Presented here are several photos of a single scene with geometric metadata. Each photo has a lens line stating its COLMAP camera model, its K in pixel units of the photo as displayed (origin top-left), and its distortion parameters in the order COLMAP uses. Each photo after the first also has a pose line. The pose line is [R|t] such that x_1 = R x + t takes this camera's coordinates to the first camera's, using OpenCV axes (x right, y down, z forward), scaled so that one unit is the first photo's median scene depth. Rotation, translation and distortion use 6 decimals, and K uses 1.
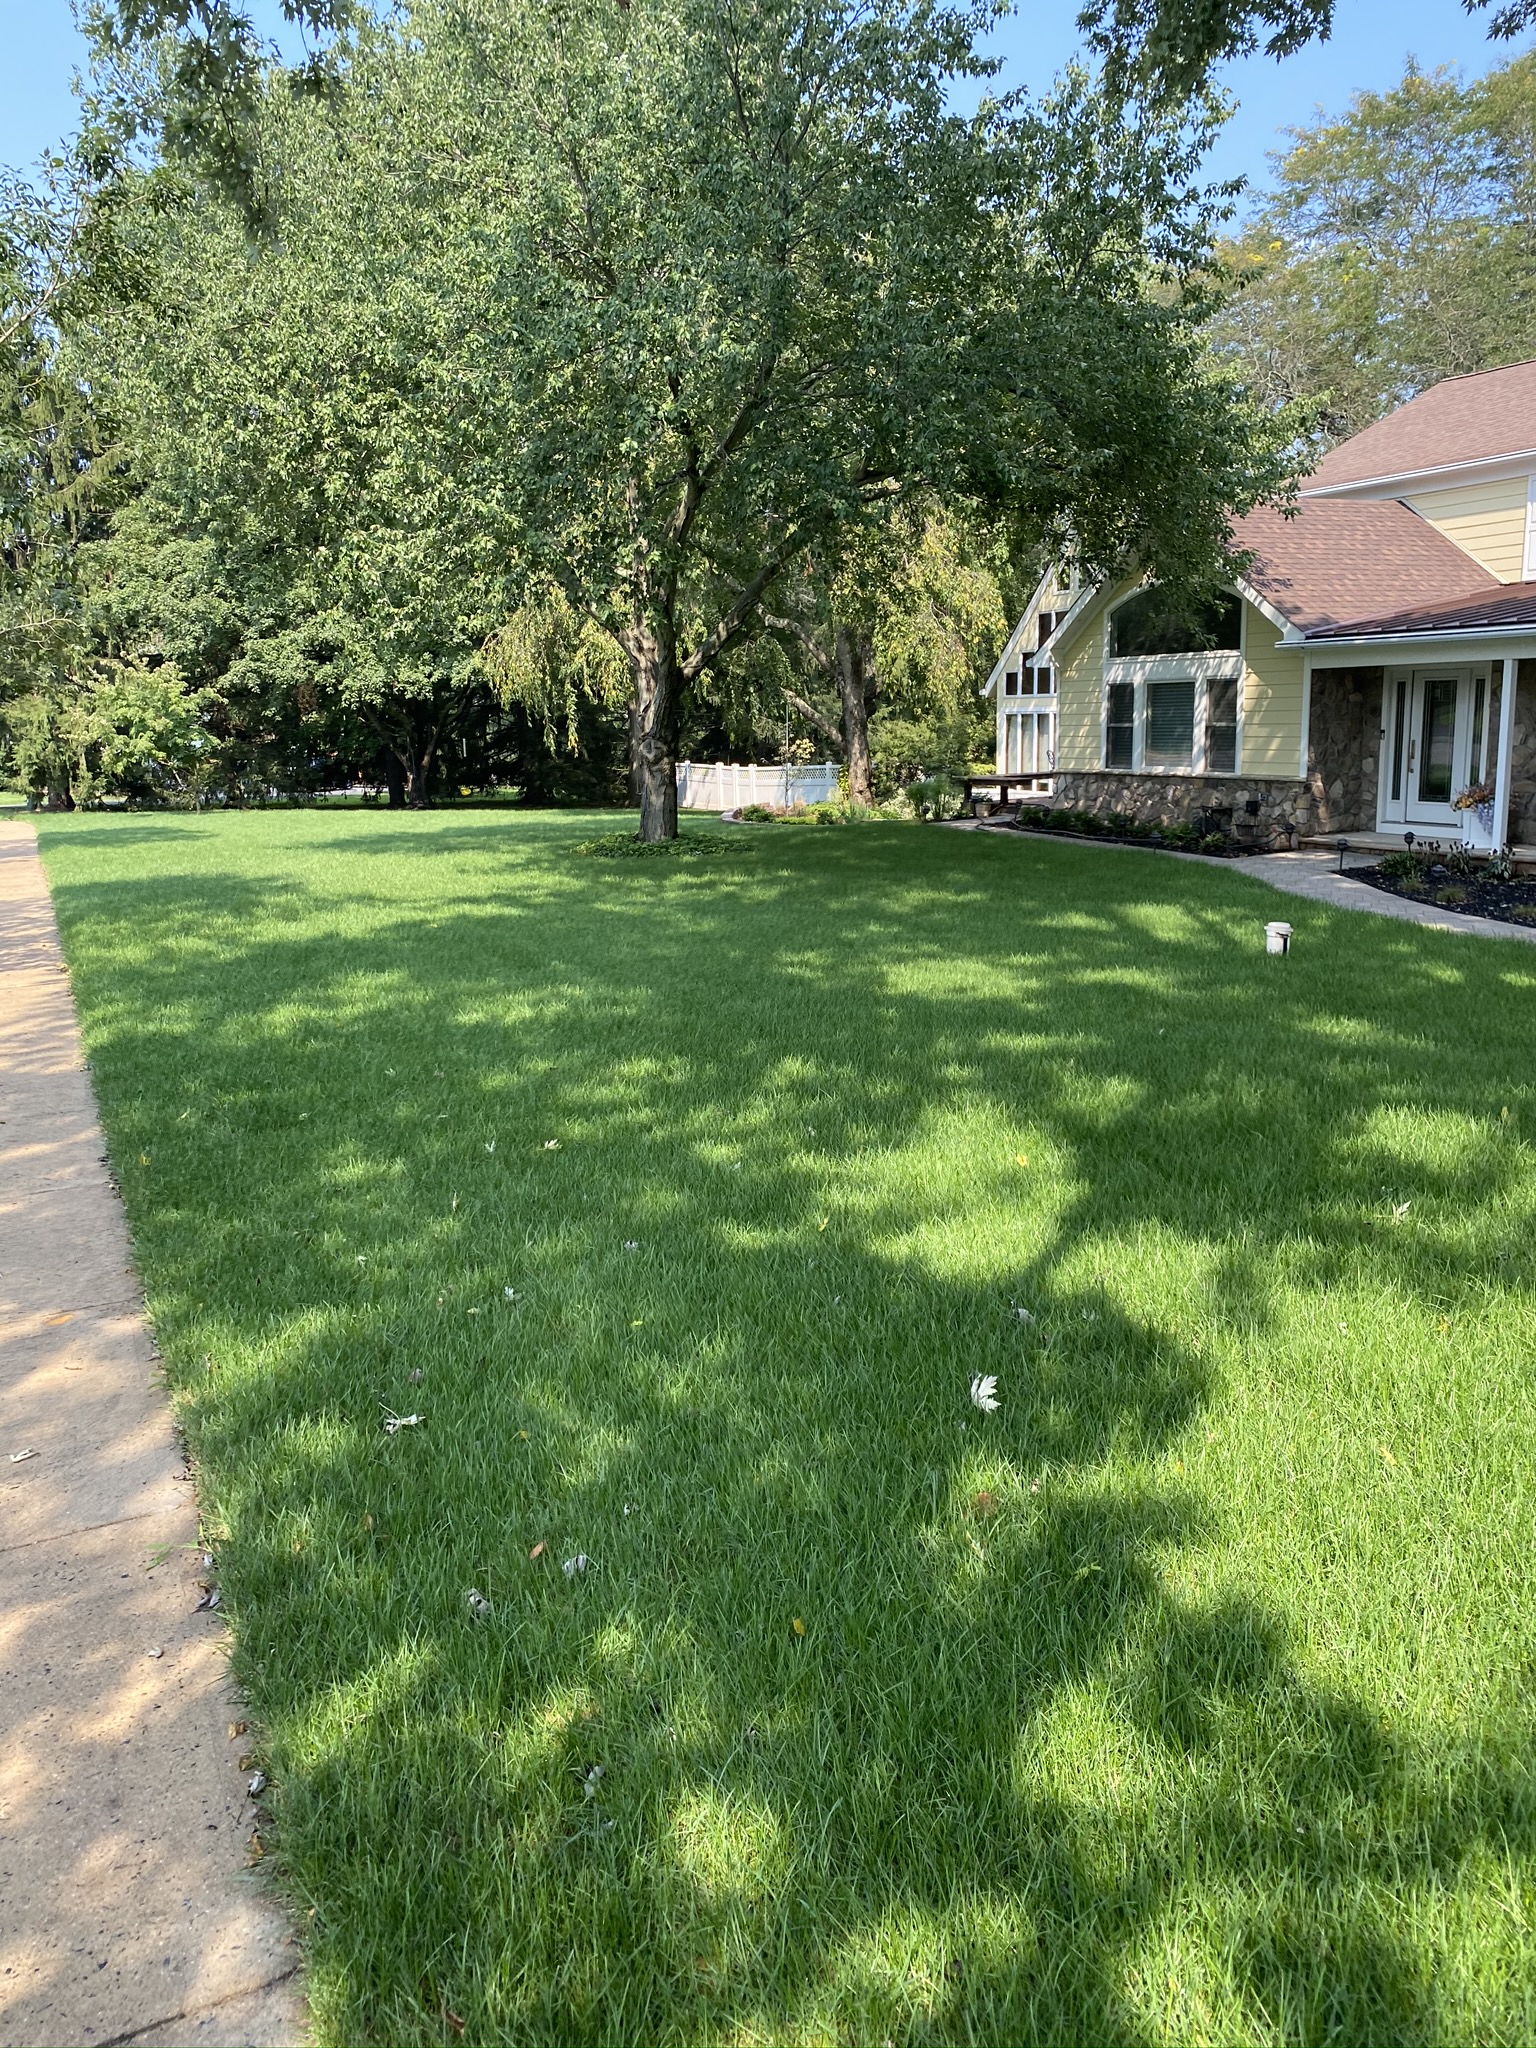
lens RADIAL K [[1564.0, 0, 768.0], [0, 1564.0, 1024.0], [0, 0, 1]] dist [0.044810, -0.133861]
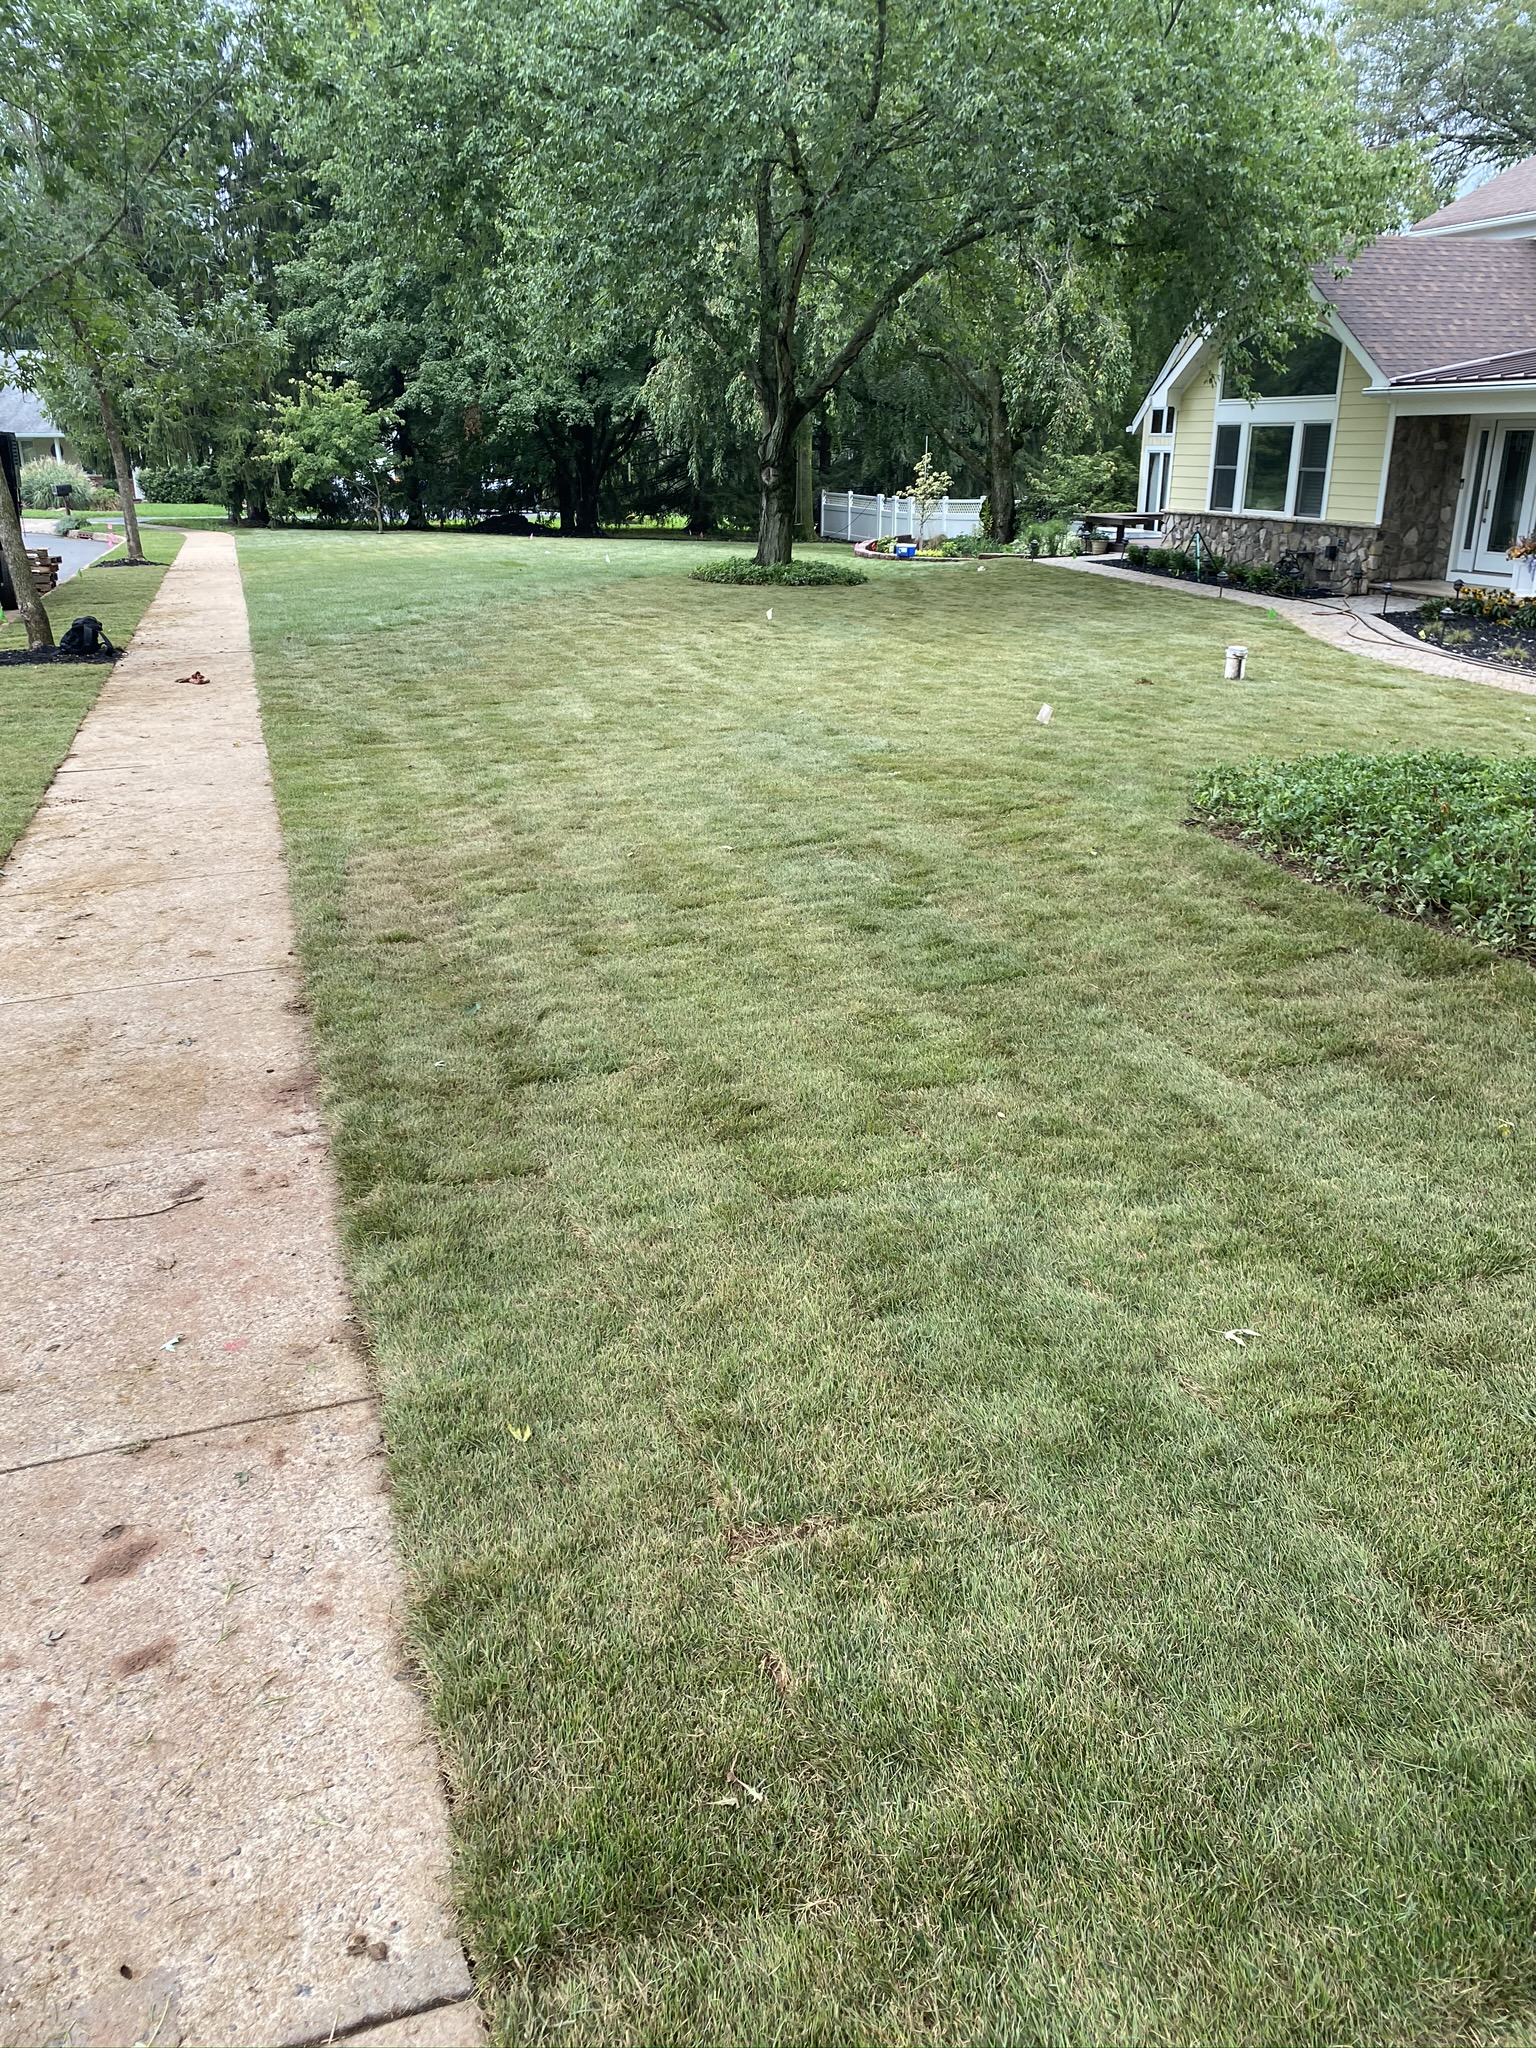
lens RADIAL K [[1650.6, 0, 757.8], [0, 1650.6, 1033.7], [0, 0, 1]] dist [-0.001361, 0.002612]
pose [[0.989288, 0.070662, -0.127732, 0.078761], [-0.050969, 0.987166, 0.151348, 0.026944], [0.136787, -0.143216, 0.980193, -0.150938]]
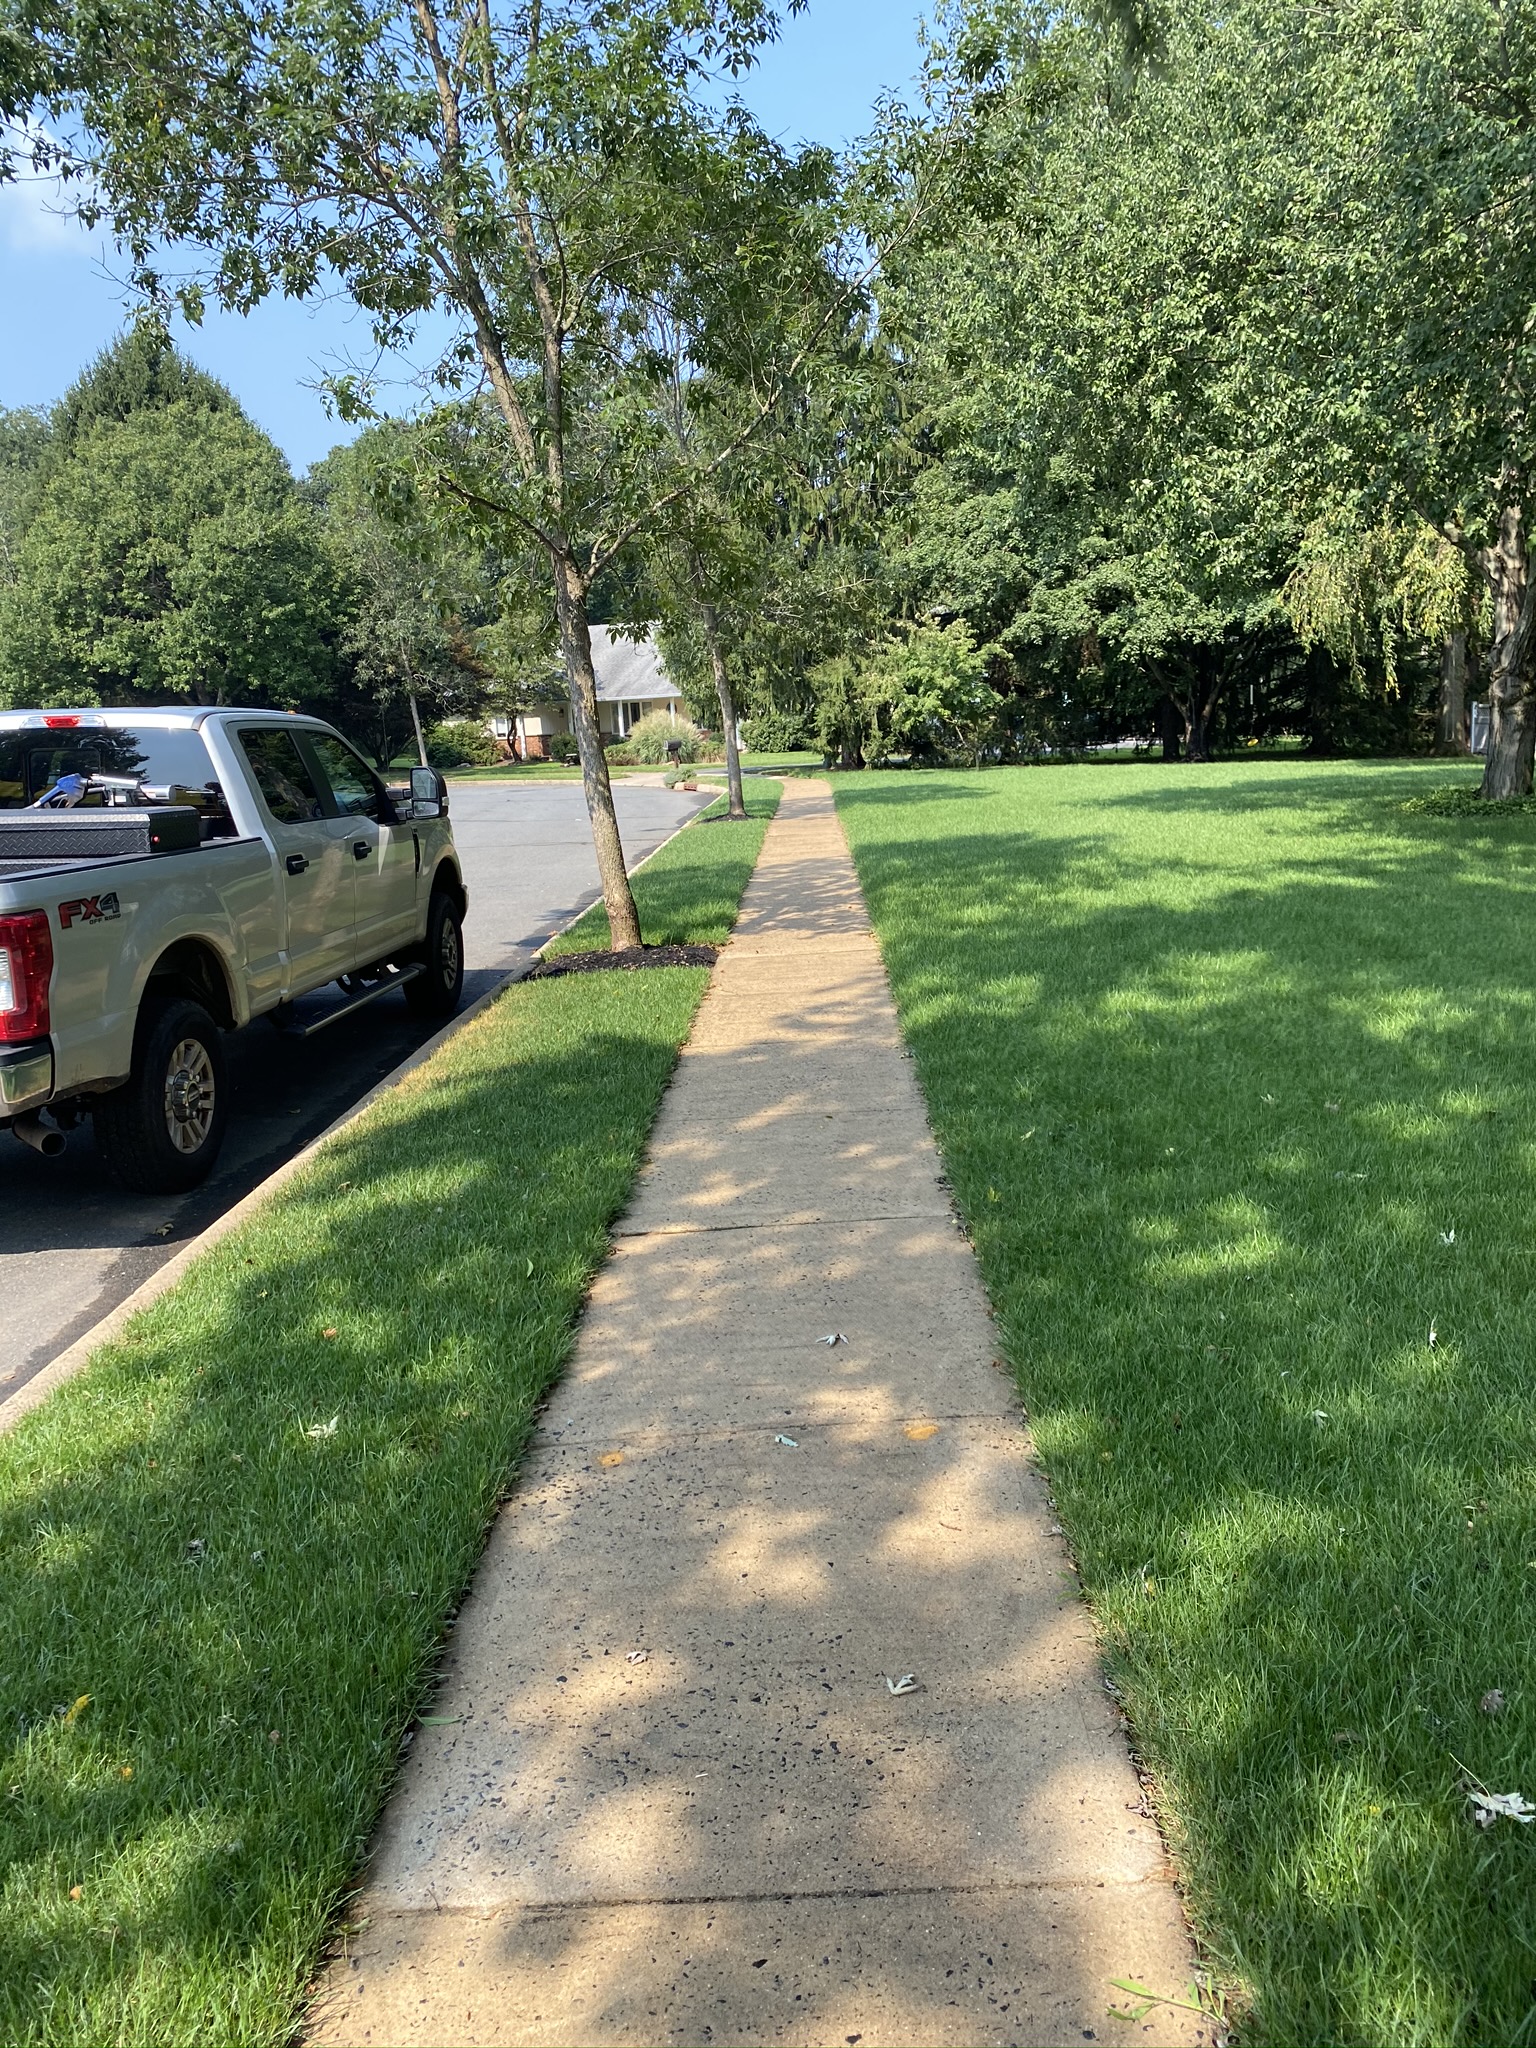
lens RADIAL K [[1564.0, 0, 768.0], [0, 1564.0, 1024.0], [0, 0, 1]] dist [0.044810, -0.133861]
pose [[0.892970, 0.060497, -0.446033, -0.028593], [-0.047111, 0.998046, 0.041052, -0.007074], [0.447644, -0.015645, 0.894075, 0.041214]]
